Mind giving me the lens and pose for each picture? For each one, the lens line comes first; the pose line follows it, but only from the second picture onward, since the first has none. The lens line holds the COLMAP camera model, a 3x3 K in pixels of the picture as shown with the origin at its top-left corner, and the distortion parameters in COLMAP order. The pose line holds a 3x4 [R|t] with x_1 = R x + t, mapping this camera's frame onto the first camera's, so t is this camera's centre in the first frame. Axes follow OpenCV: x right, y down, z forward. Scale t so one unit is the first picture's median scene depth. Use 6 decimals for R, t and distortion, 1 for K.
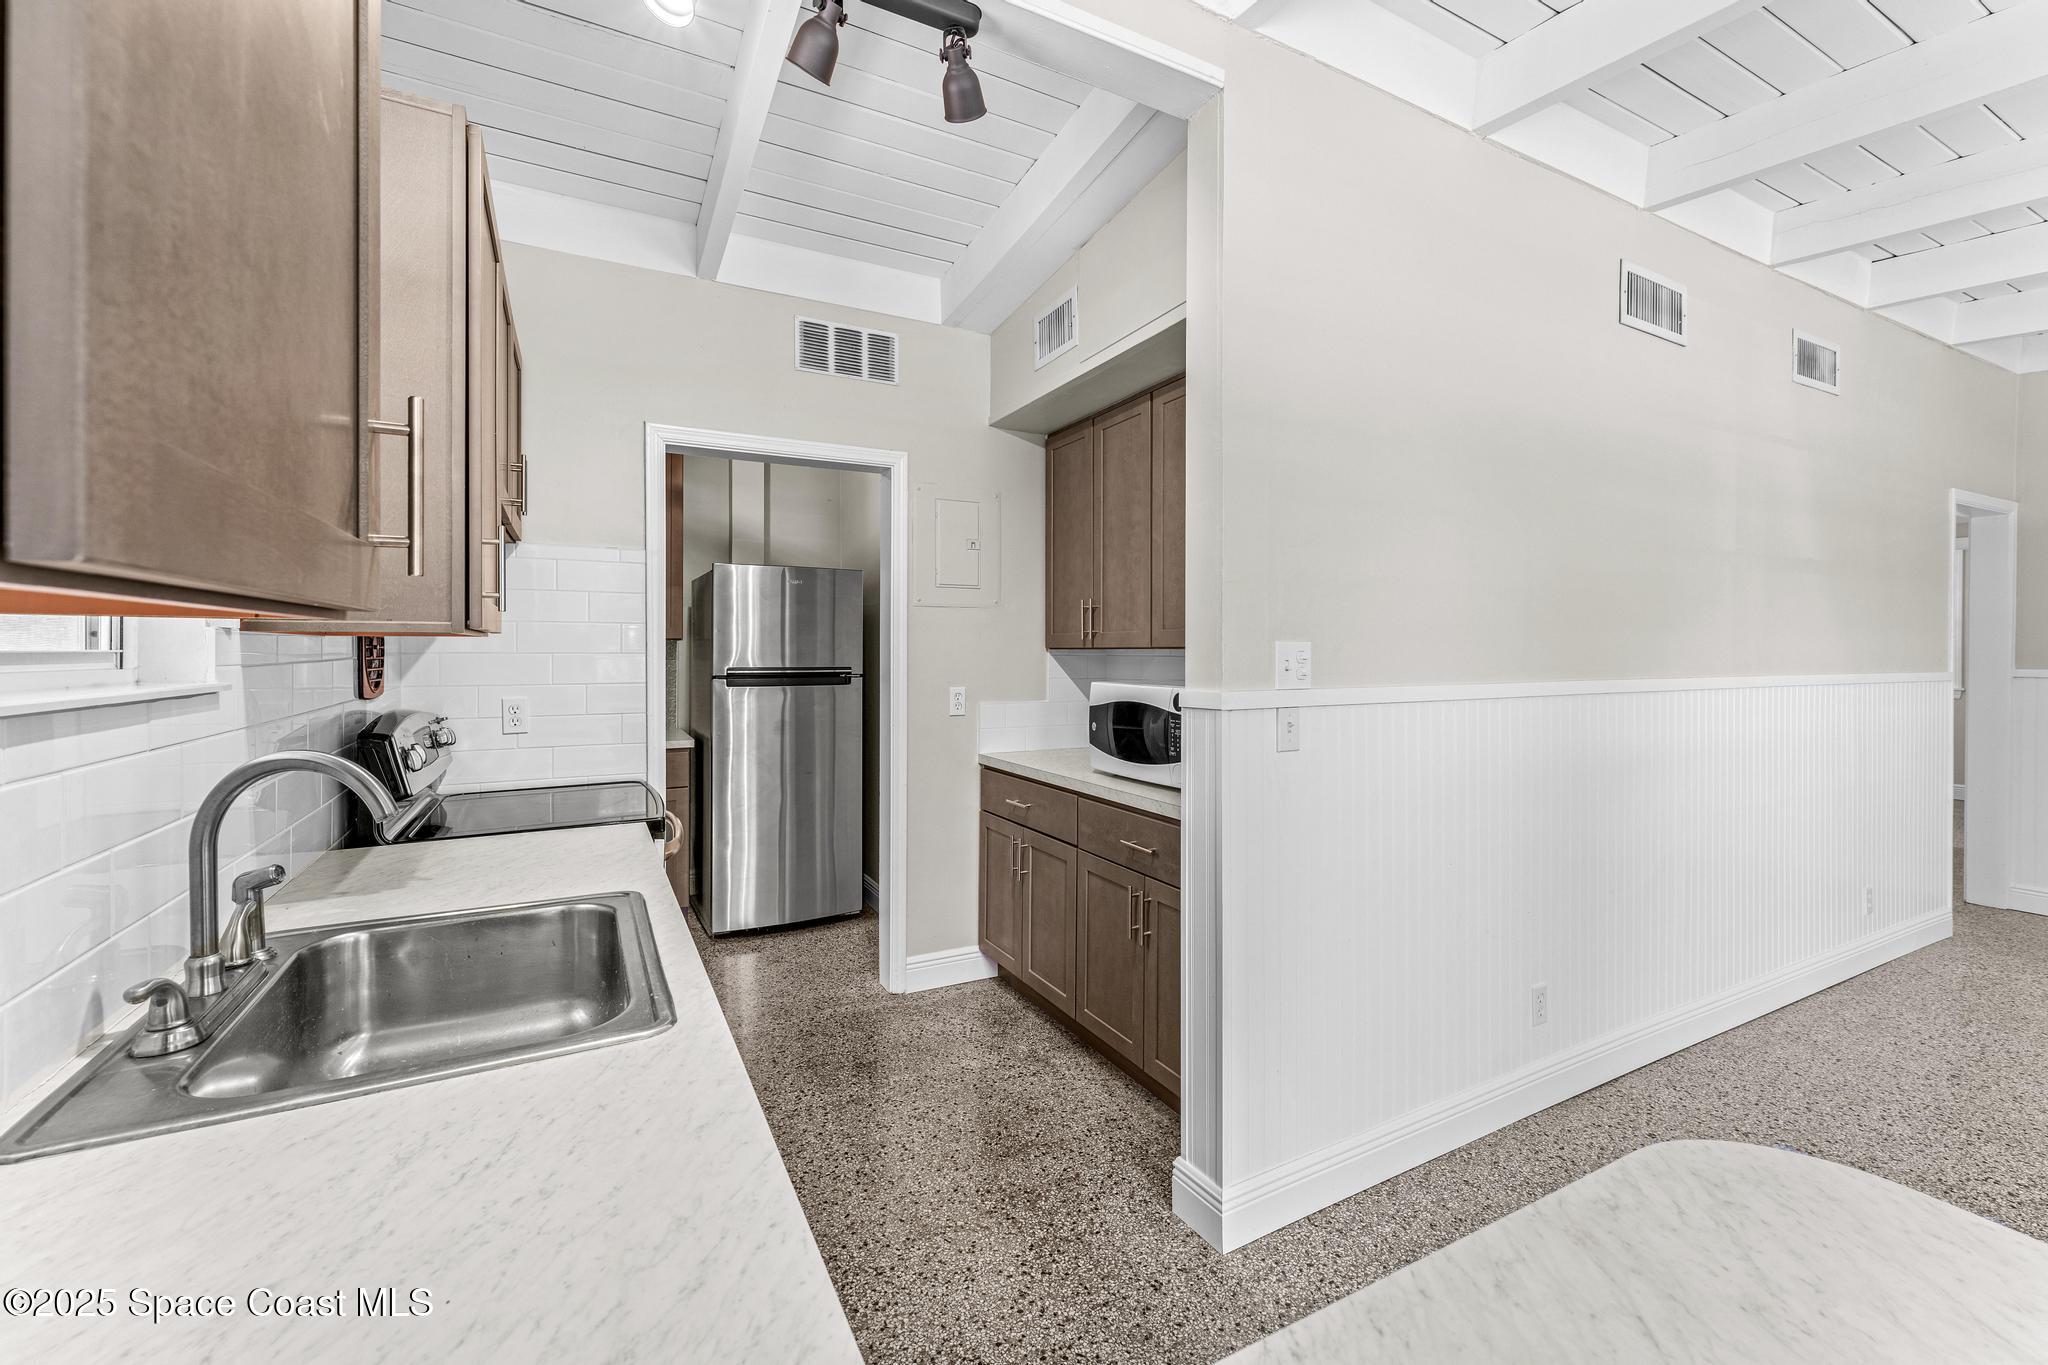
lens RADIAL K [[840.4, 0, 1018.2], [0, 840.4, 647.6], [0, 0, 1]] dist [0.001259, -0.000266]
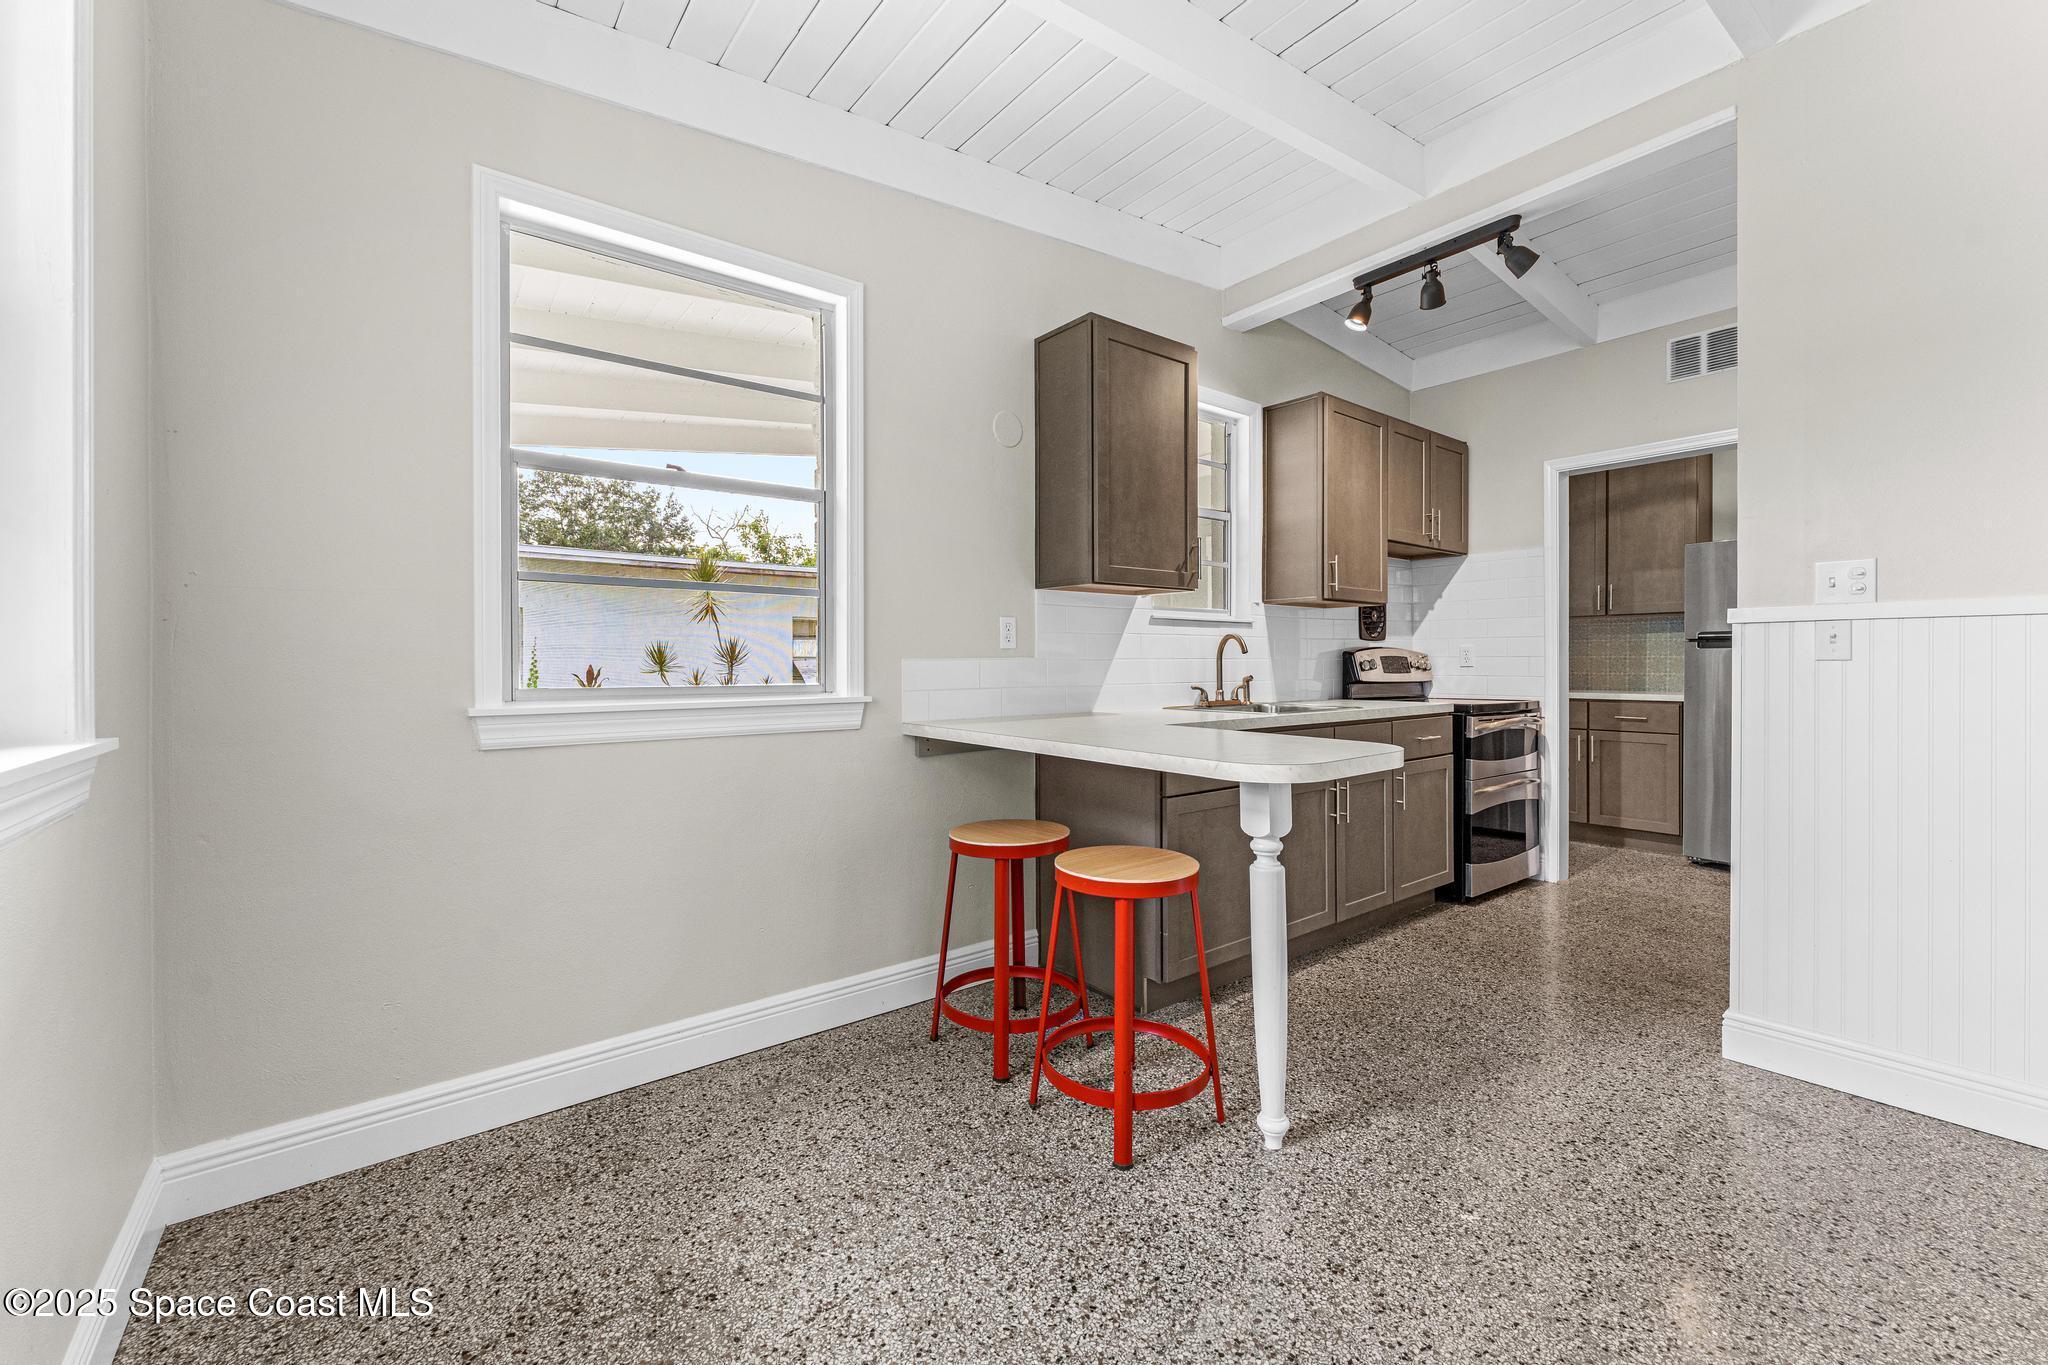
lens RADIAL K [[828.1, 0, 1028.2], [0, 828.1, 666.7], [0, 0, 1]] dist [-0.000999, 0.000502]
pose [[0.176744, 0.002273, -0.984254, 0.744283], [0.004530, 0.999985, 0.003122, 0.076685], [0.984246, -0.005010, 0.176731, -0.142382]]
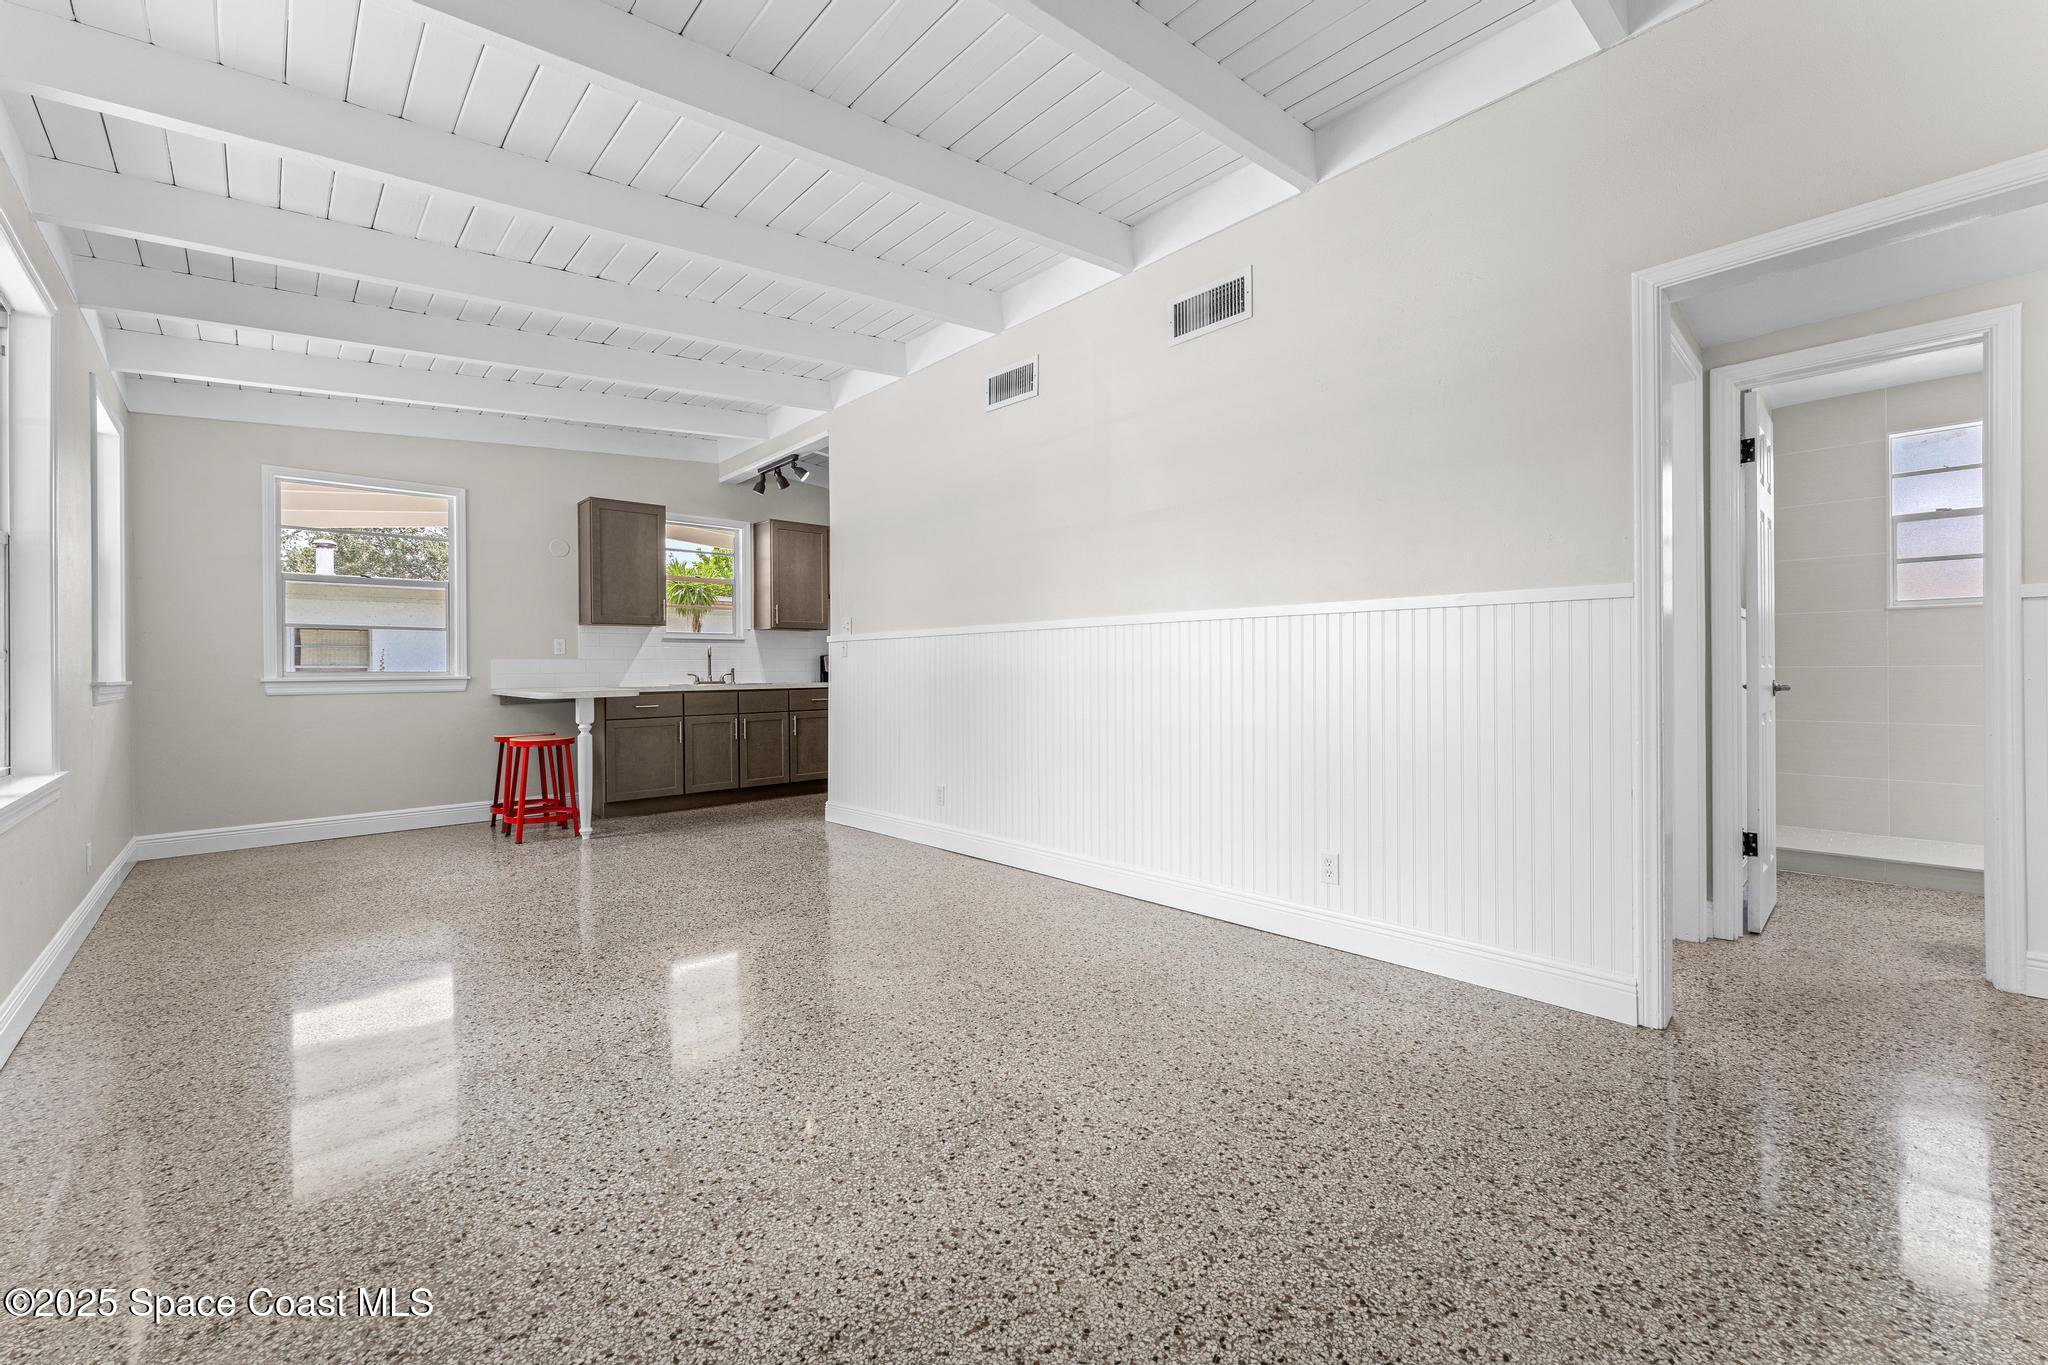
lens RADIAL K [[816.8, 0, 1030.7], [0, 816.8, 670.8], [0, 0, 1]] dist [0.001720, -0.000127]
pose [[0.262845, -0.002857, -0.964834, 1.899600], [0.010653, 0.999943, -0.000059, 0.108189], [0.964779, -0.010263, 0.262861, 0.531480]]
